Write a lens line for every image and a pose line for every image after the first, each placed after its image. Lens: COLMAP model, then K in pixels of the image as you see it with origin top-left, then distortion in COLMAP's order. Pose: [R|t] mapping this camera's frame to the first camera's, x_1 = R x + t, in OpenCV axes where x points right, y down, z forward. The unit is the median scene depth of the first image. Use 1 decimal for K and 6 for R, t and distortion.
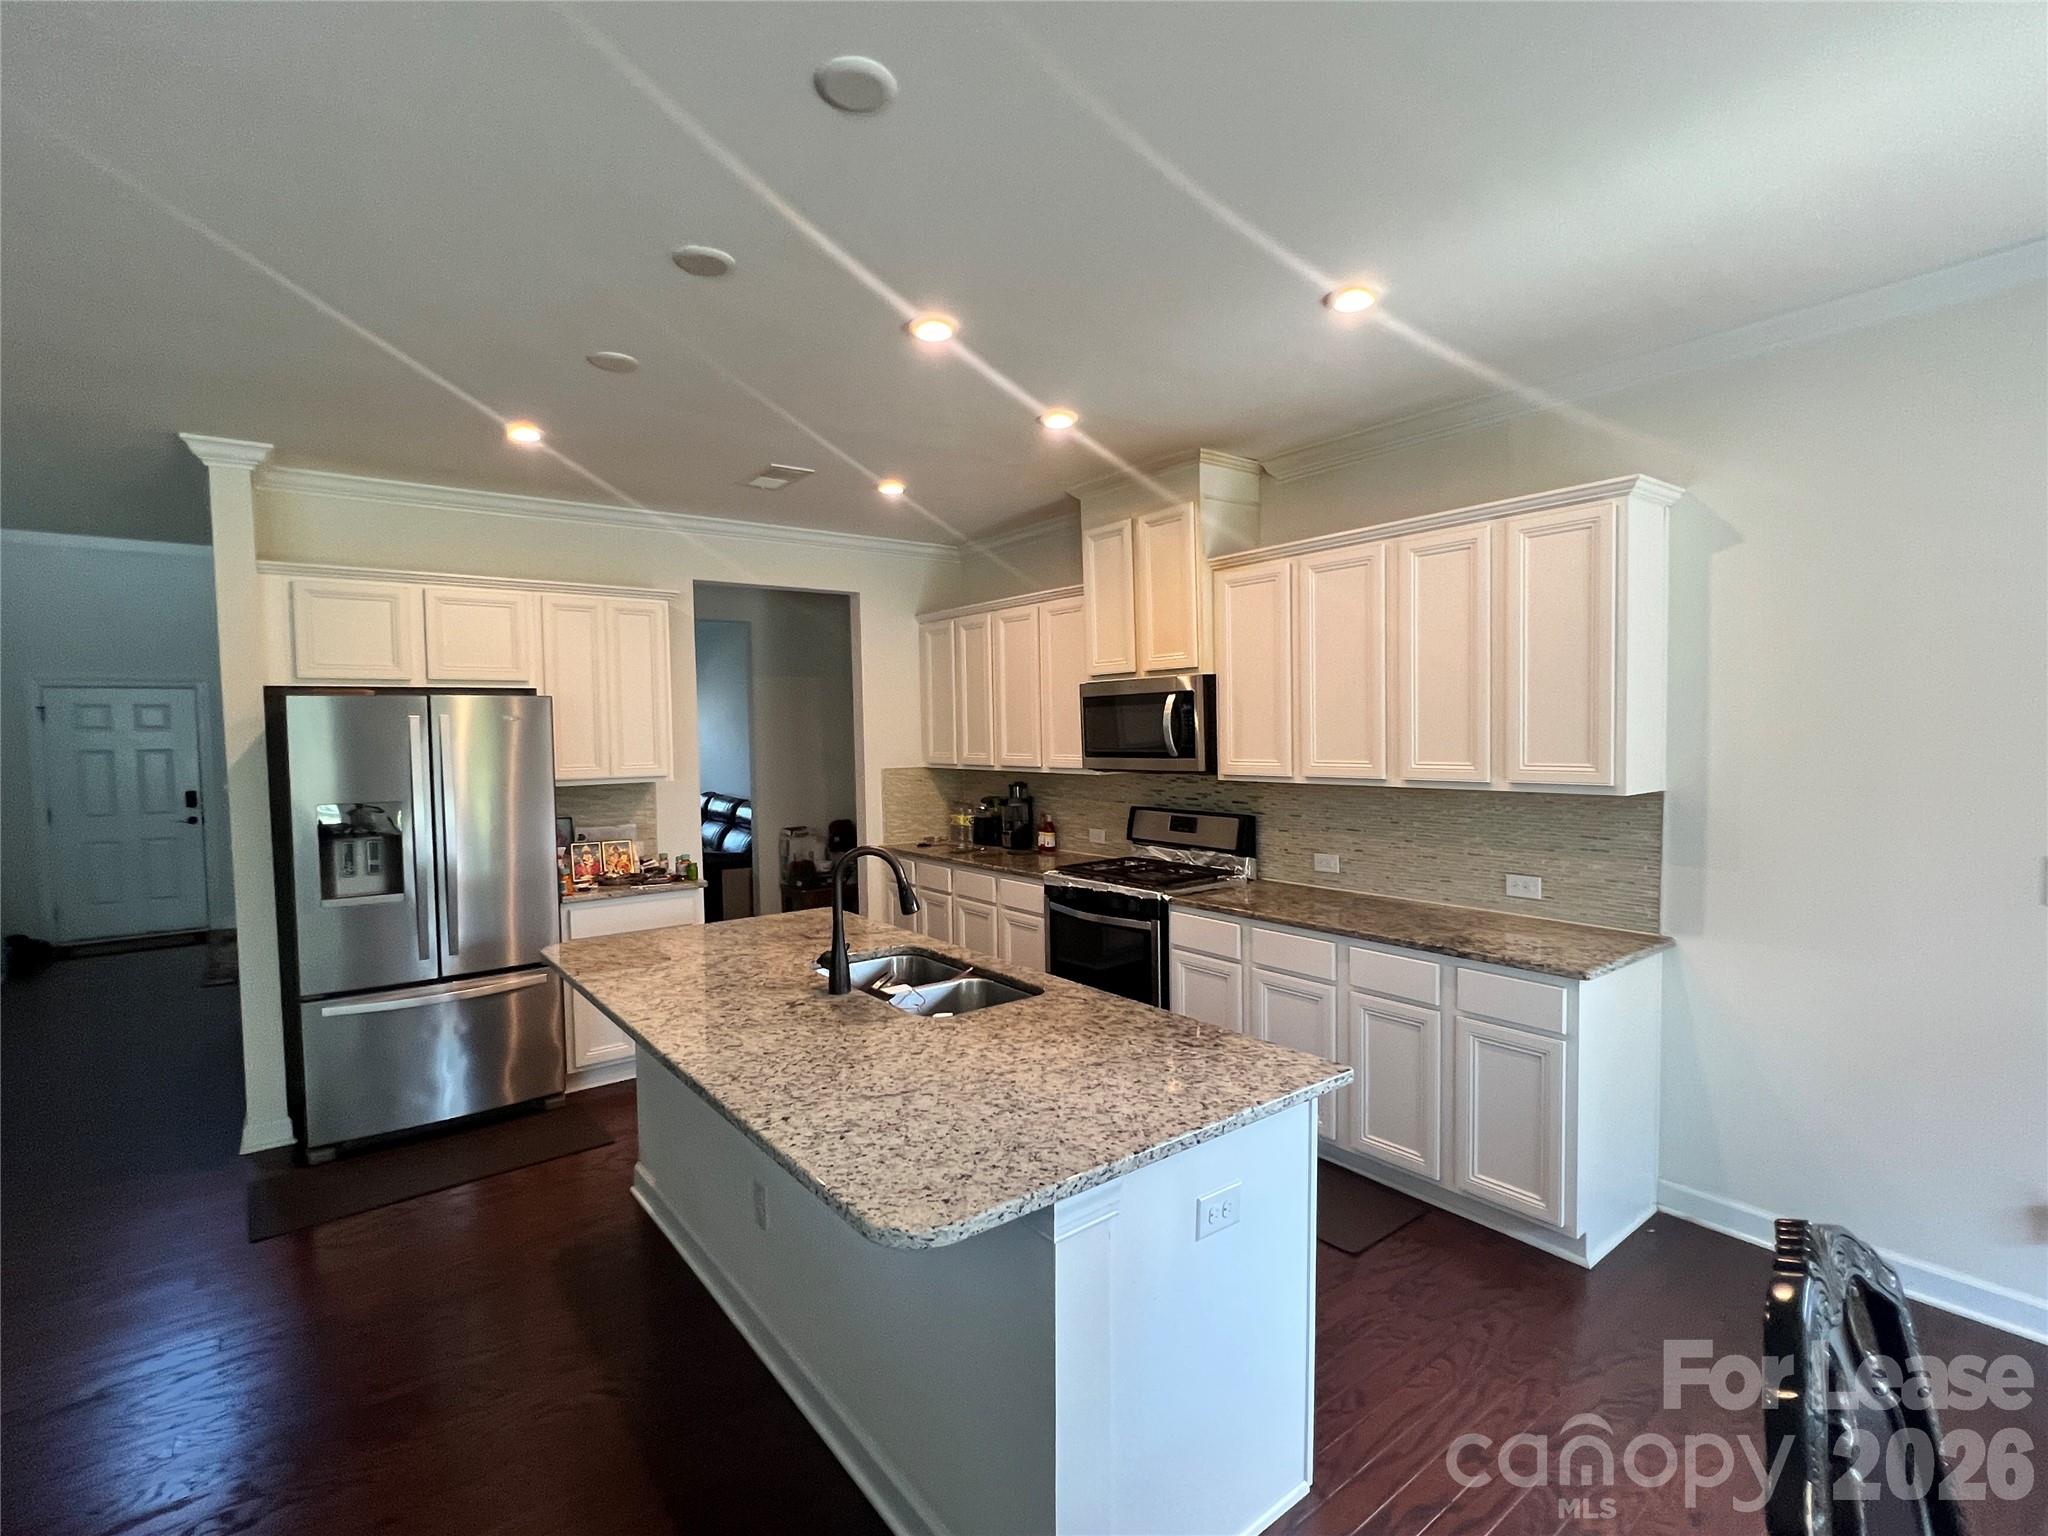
lens RADIAL K [[953.9, 0, 1023.5], [0, 953.9, 768.6], [0, 0, 1]] dist [-0.000896, 0.000985]
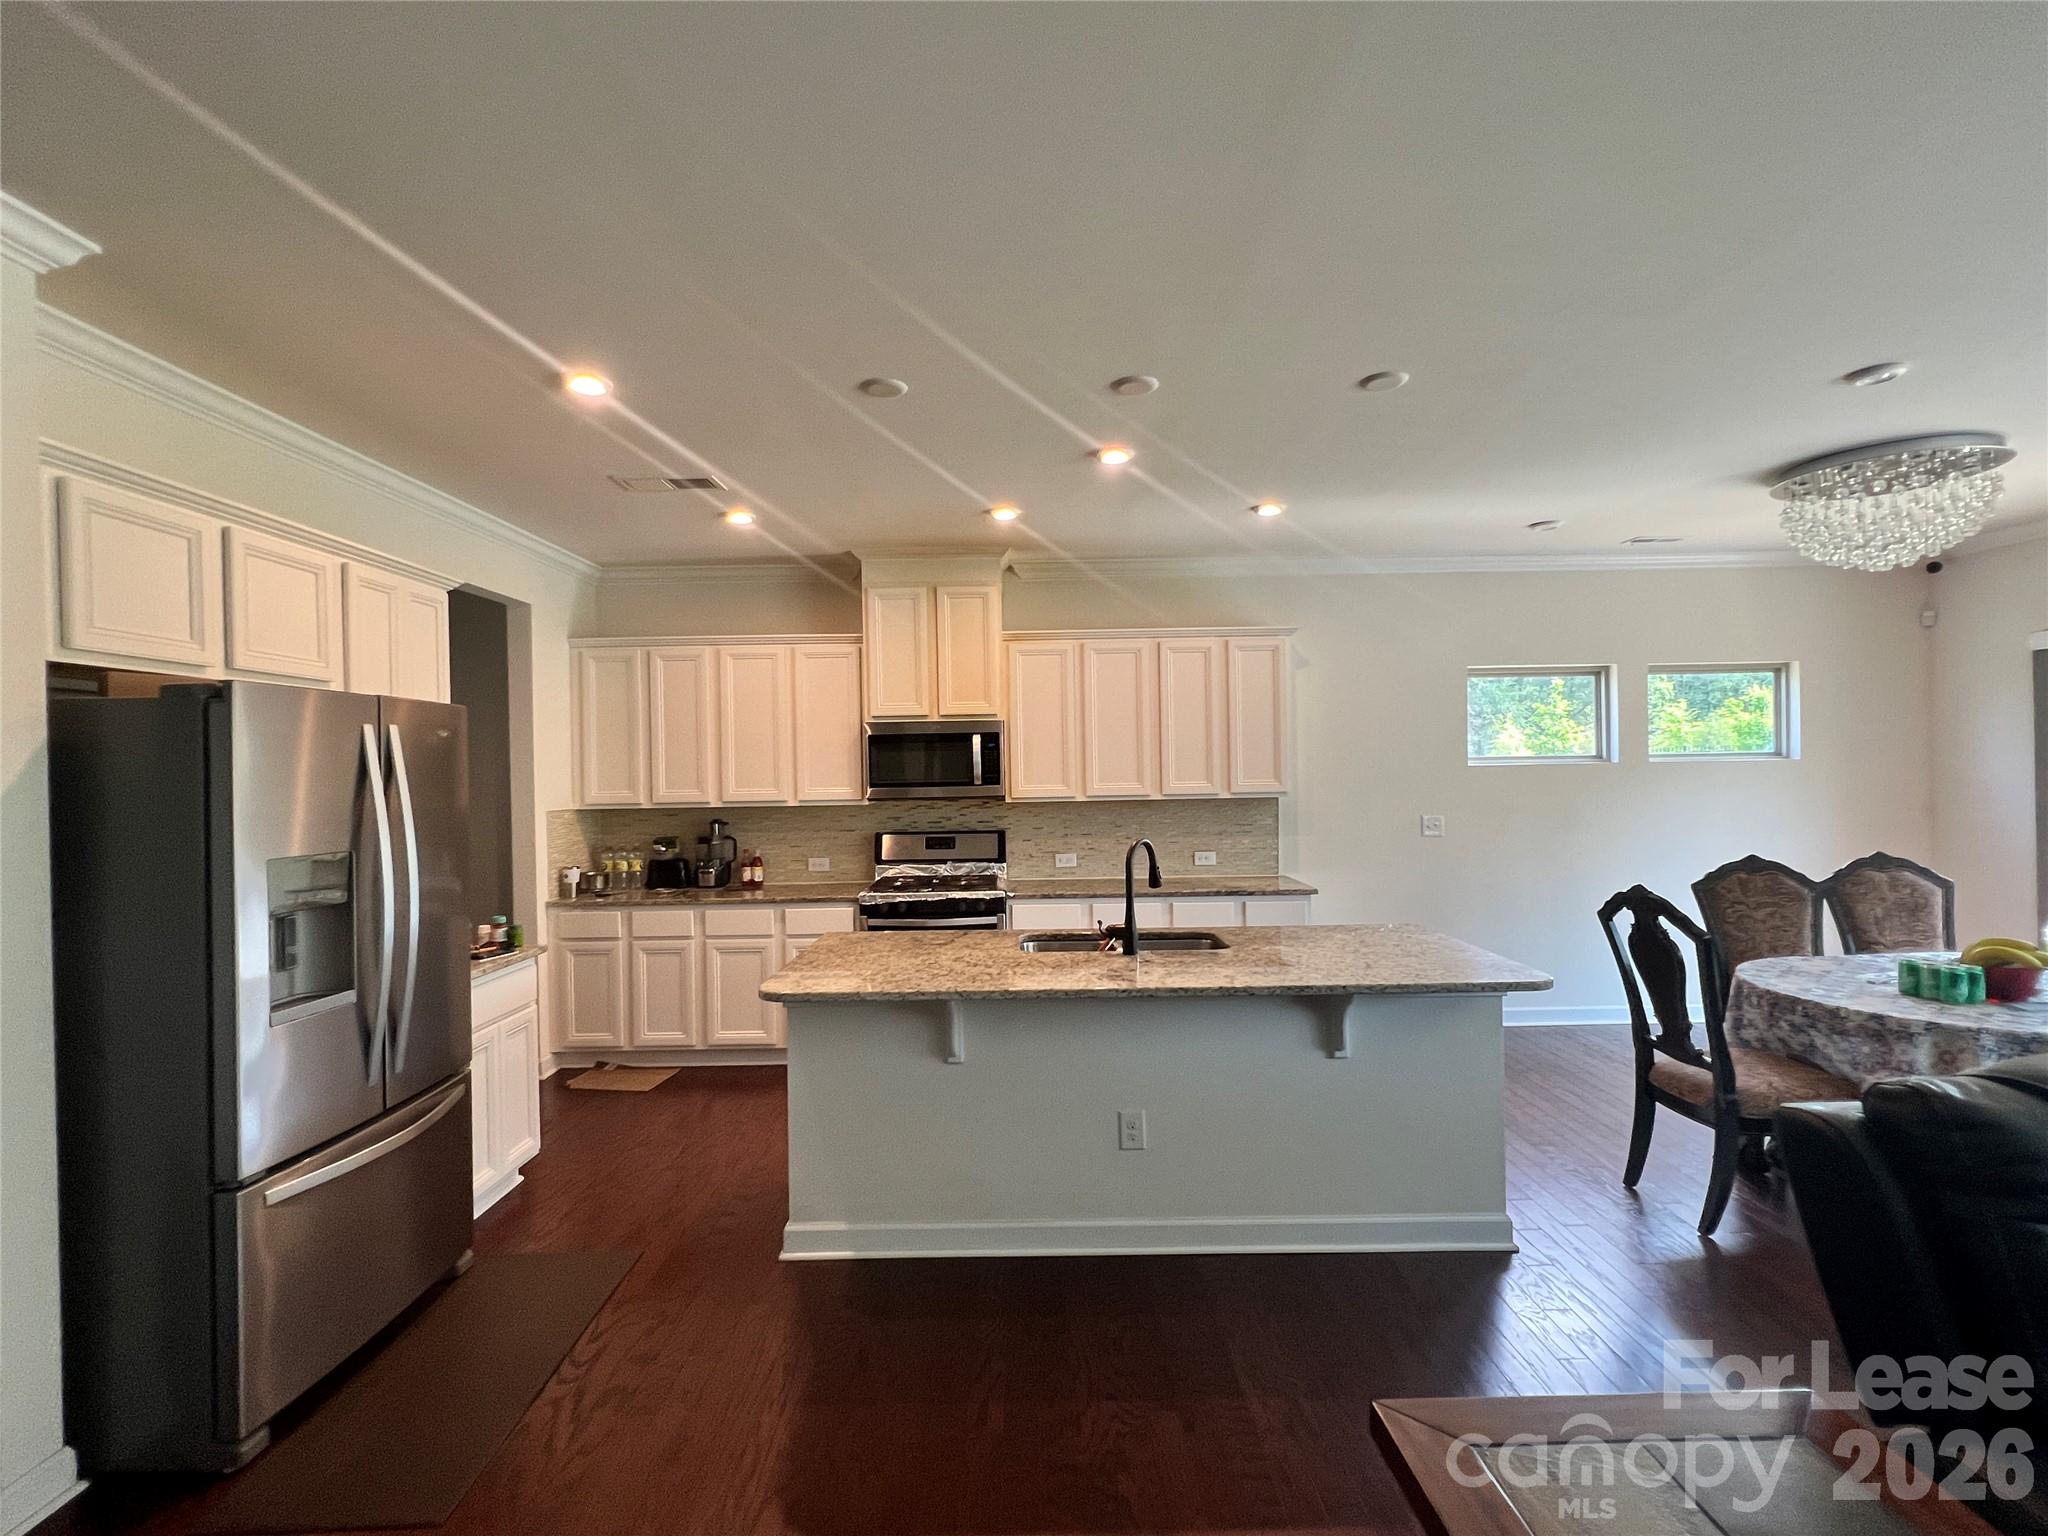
lens RADIAL K [[953.9, 0, 1021.3], [0, 953.9, 771.2], [0, 0, 1]] dist [-0.000896, 0.000985]
pose [[0.612103, 0.006242, 0.790754, -0.742758], [0.039767, 0.998461, -0.038664, 0.018997], [-0.789778, 0.055112, 0.610912, 0.182206]]
